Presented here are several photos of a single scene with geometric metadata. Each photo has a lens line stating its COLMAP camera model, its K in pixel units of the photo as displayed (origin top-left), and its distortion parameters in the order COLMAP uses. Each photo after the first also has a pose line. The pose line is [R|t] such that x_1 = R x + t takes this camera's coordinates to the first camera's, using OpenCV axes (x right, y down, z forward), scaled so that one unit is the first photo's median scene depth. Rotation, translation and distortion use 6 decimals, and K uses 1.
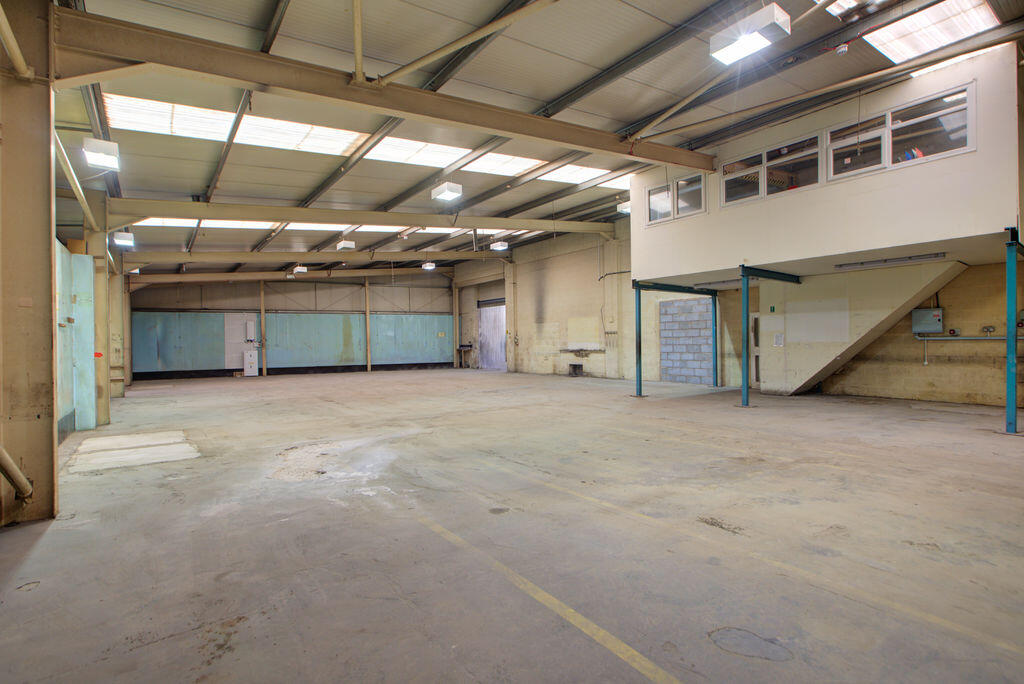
lens RADIAL K [[475.6, 0, 506.9], [0, 475.6, 343.1], [0, 0, 1]] dist [-0.002725, -0.000090]
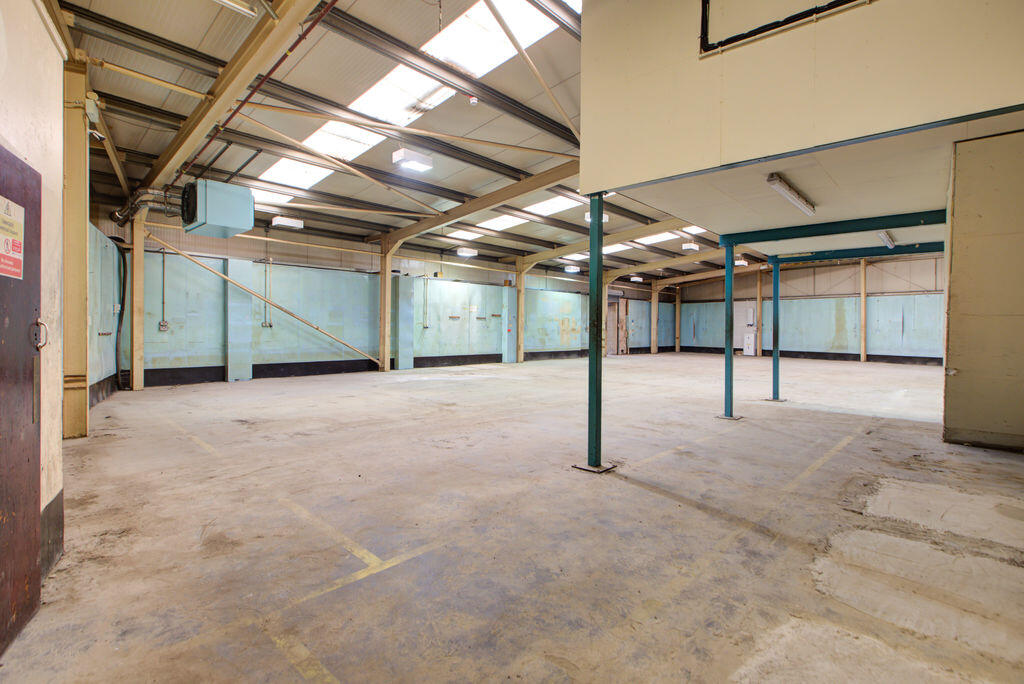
lens RADIAL K [[475.6, 0, 507.8], [0, 475.6, 336.8], [0, 0, 1]] dist [-0.002725, -0.000090]
pose [[0.155988, 0.035295, -0.987128, 0.286013], [-0.014376, 0.999337, 0.033460, -0.003888], [0.987654, 0.008971, 0.156392, 0.128244]]
